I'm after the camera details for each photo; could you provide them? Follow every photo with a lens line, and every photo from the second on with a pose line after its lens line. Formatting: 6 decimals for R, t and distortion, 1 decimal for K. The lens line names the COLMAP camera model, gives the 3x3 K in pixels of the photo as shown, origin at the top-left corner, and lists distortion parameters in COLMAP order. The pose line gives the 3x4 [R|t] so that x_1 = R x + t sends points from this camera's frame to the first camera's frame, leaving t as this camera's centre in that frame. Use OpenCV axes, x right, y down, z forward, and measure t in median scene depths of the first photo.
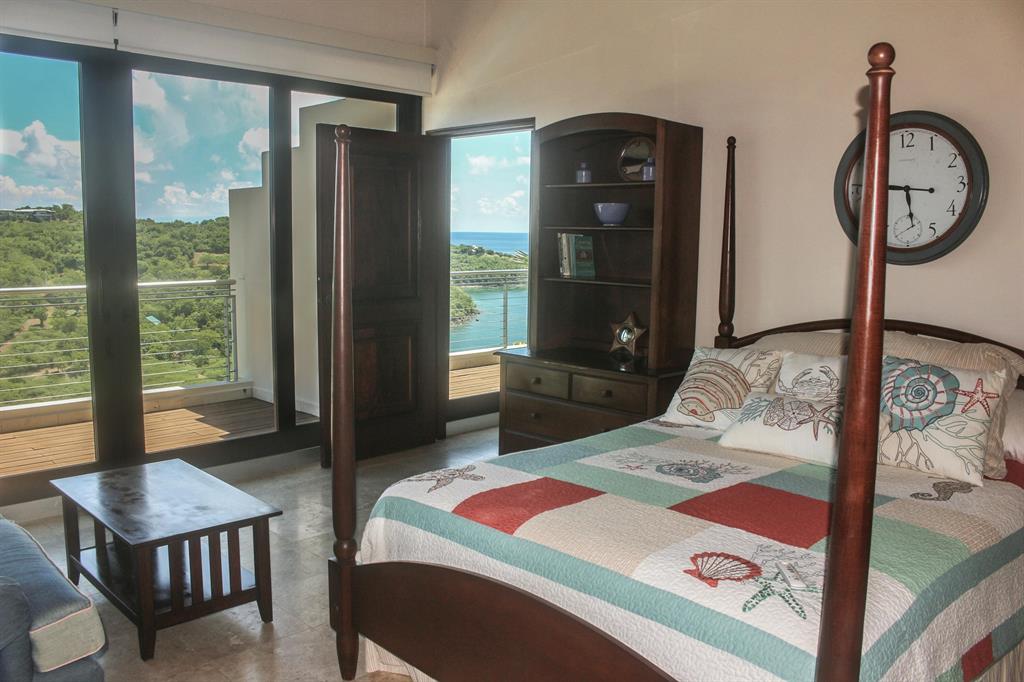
lens RADIAL K [[835.3, 0, 492.3], [0, 835.3, 342.1], [0, 0, 1]] dist [-0.149556, 0.009833]
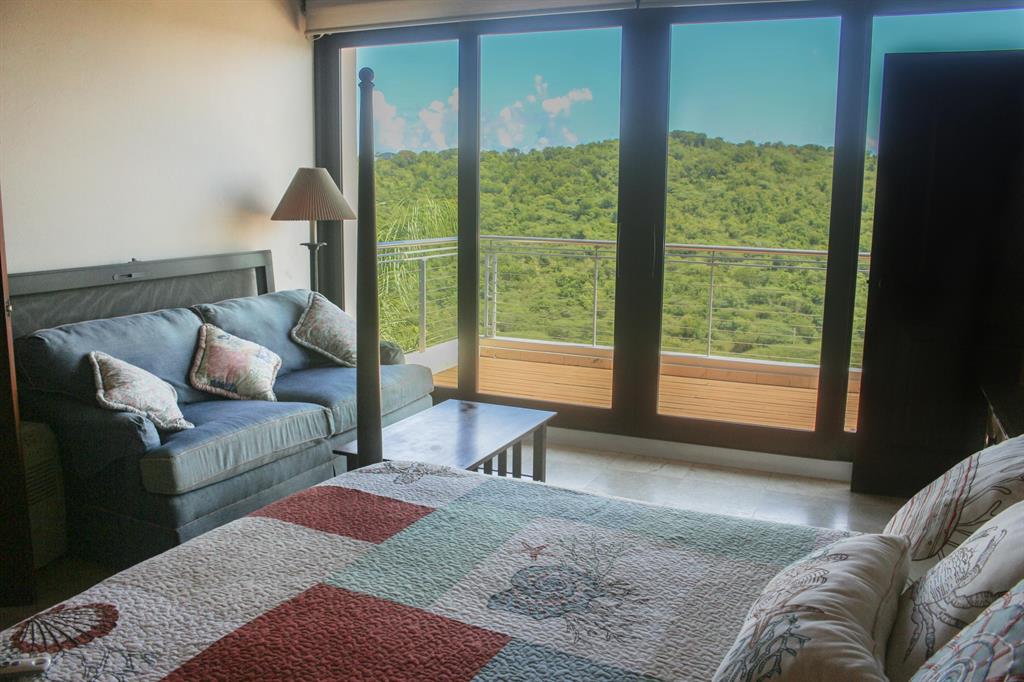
lens RADIAL K [[835.3, 0, 492.3], [0, 835.3, 342.1], [0, 0, 1]] dist [-0.149556, 0.009833]
pose [[0.375634, 0.162396, -0.912429, 0.647095], [-0.128708, 0.984128, 0.122170, -0.075930], [0.917787, 0.071546, 0.390573, 0.632177]]
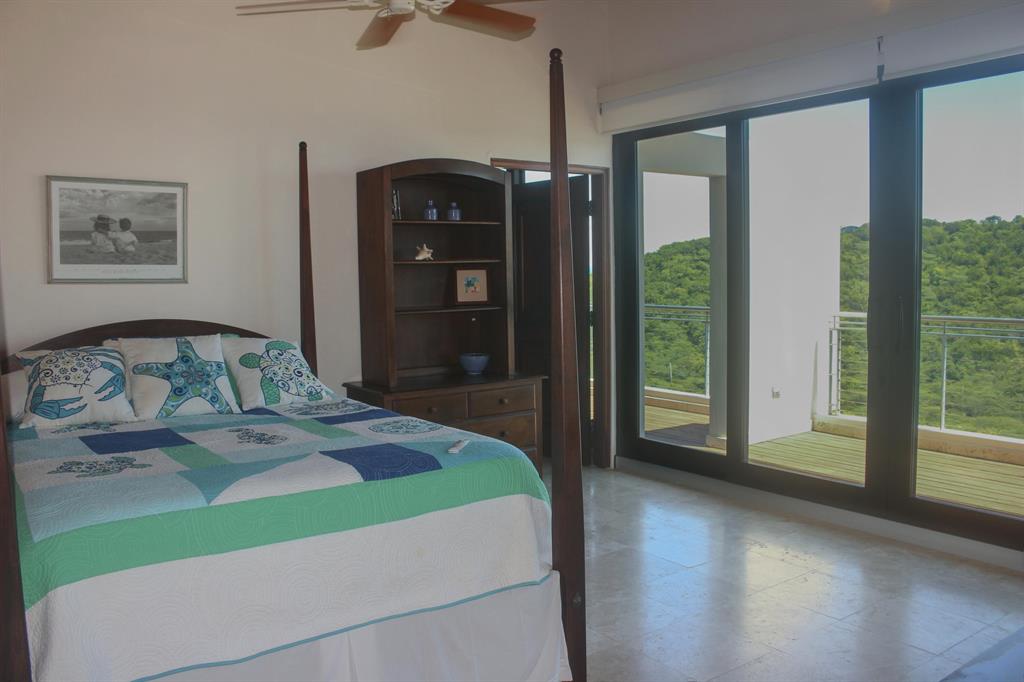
lens RADIAL K [[835.3, 0, 492.3], [0, 835.3, 342.1], [0, 0, 1]] dist [-0.149556, 0.009833]
pose [[-0.190614, 0.079389, -0.978450, 0.904249], [-0.102773, 0.989633, 0.100318, -0.121957], [0.976271, 0.119680, -0.180479, 1.023422]]
